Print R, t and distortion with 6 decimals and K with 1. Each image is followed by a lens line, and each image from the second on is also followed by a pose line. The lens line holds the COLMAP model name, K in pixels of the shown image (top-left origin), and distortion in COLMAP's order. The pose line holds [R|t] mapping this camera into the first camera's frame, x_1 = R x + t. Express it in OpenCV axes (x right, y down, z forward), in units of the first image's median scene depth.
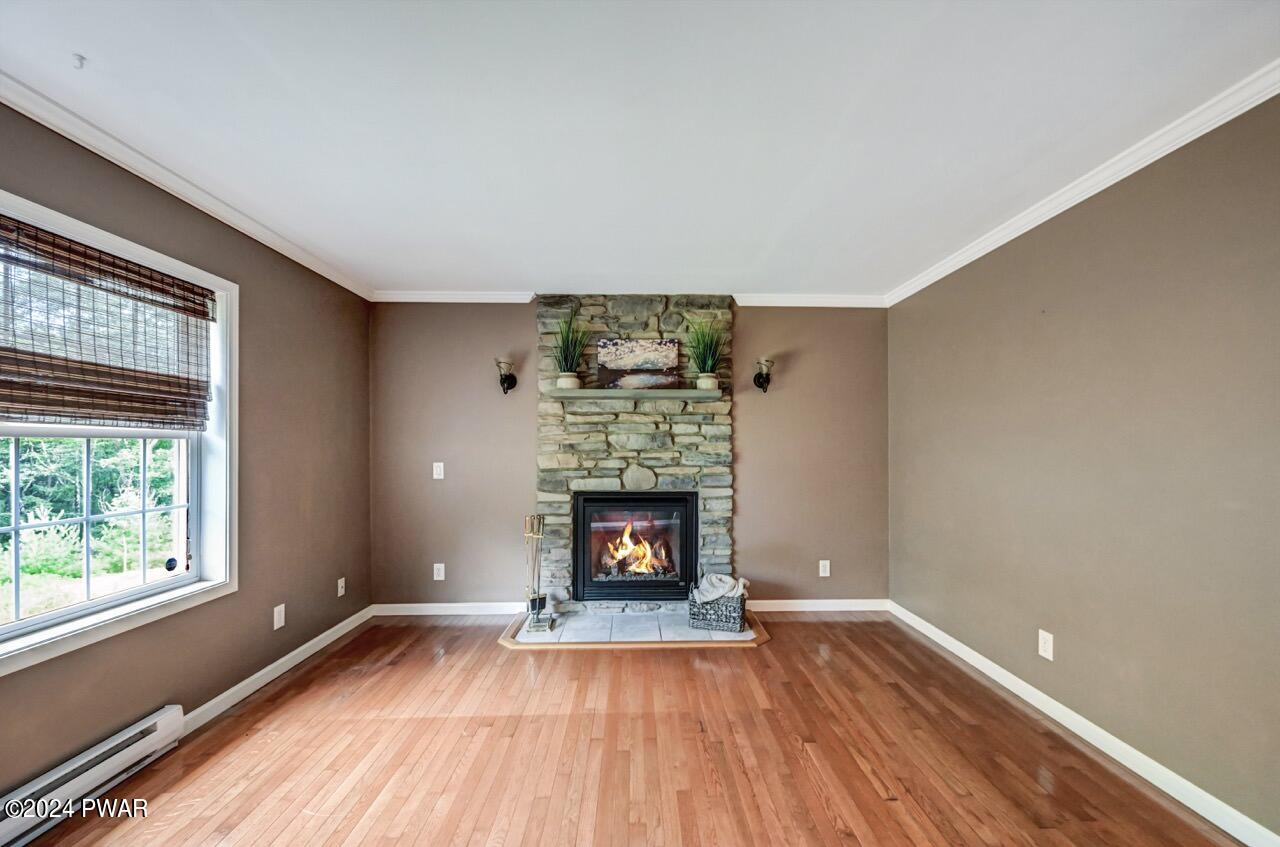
lens RADIAL K [[519.9, 0, 648.8], [0, 519.9, 448.2], [0, 0, 1]] dist [0.001201, 0.000899]
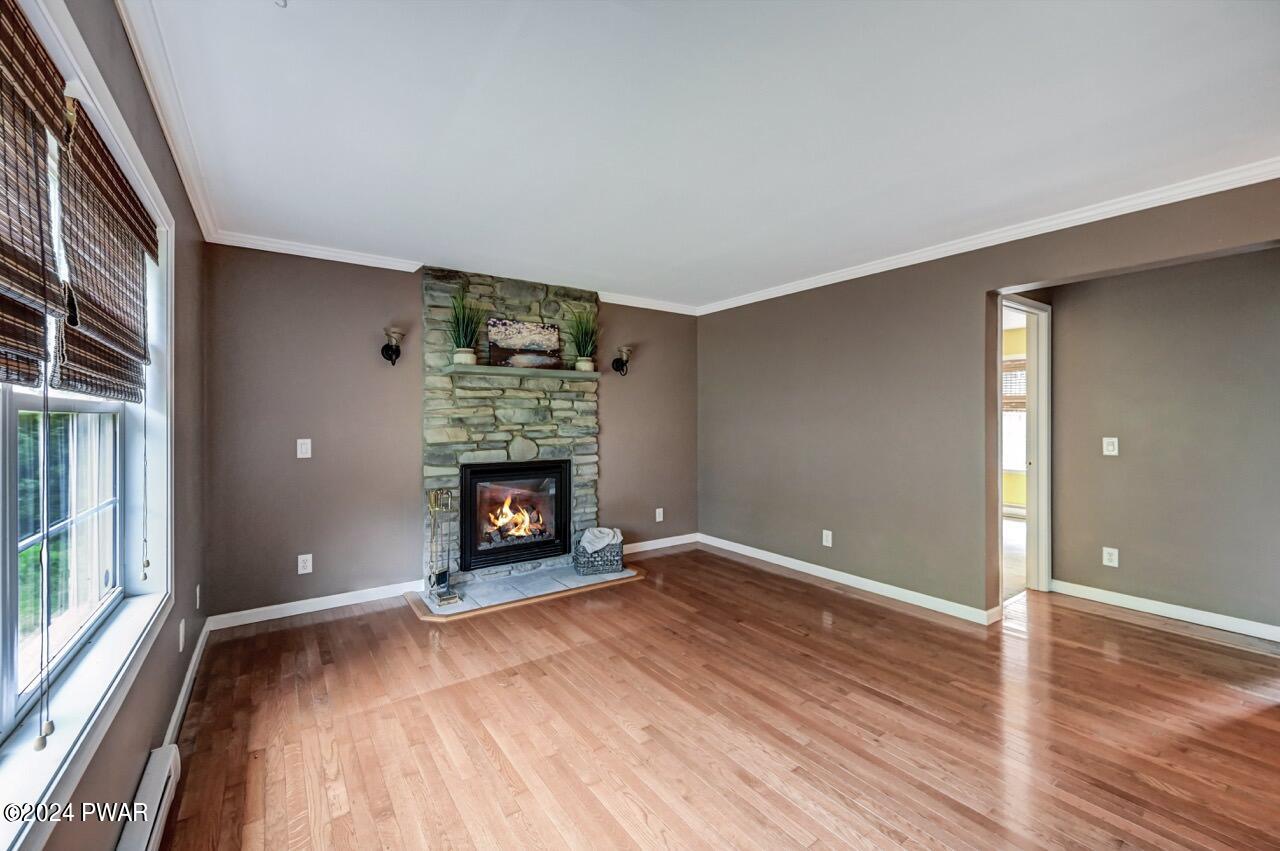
lens RADIAL K [[519.9, 0, 628.2], [0, 519.9, 422.1], [0, 0, 1]] dist [0.001201, 0.000899]
pose [[0.839130, -0.005760, 0.543900, -0.428280], [0.004389, 0.999983, 0.003819, -0.002331], [-0.543913, -0.000817, 0.839141, -0.032488]]
